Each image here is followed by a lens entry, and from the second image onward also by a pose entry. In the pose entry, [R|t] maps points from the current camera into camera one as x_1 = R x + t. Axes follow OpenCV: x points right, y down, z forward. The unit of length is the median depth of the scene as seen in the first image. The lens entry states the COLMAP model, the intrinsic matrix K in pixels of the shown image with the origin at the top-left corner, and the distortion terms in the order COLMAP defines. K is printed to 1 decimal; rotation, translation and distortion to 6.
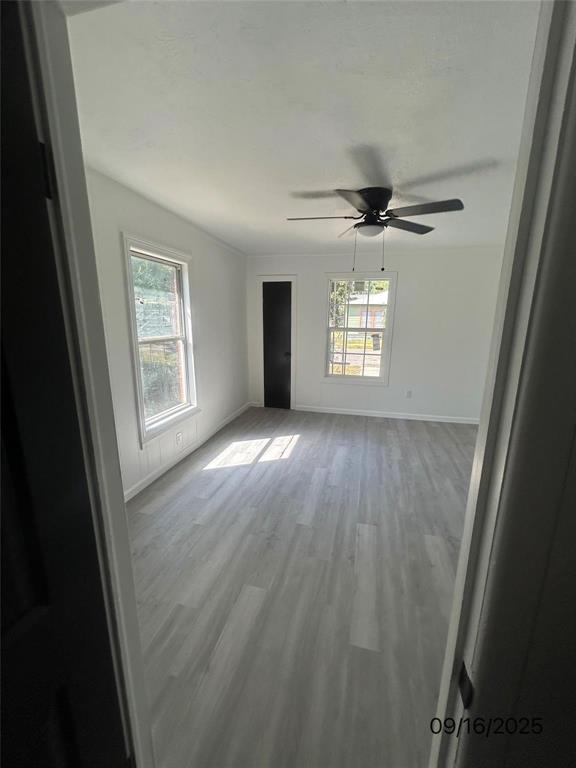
lens RADIAL K [[309.2, 0, 287.7], [0, 309.2, 387.3], [0, 0, 1]] dist [-0.001906, 0.000135]
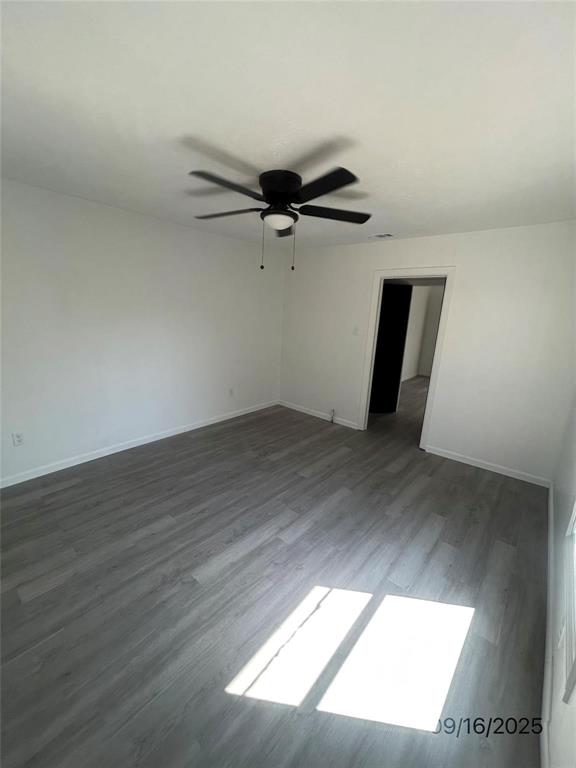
lens RADIAL K [[309.2, 0, 285.1], [0, 309.2, 384.6], [0, 0, 1]] dist [-0.001906, 0.000135]
pose [[-0.891175, -0.157704, 0.425366, -0.132789], [0.048974, 0.898710, 0.435800, -0.349810], [-0.451008, 0.409205, -0.793185, 1.353608]]
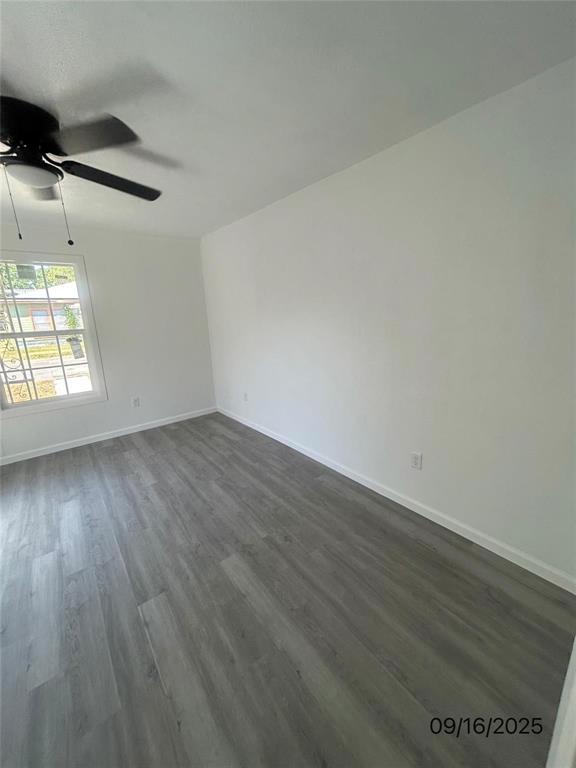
lens RADIAL K [[309.2, 0, 289.6], [0, 309.2, 385.4], [0, 0, 1]] dist [-0.001906, 0.000135]
pose [[0.608896, -0.219979, 0.762138, 0.009138], [0.215441, 0.970526, 0.108004, -0.034638], [-0.763433, 0.098433, 0.638342, 0.170197]]
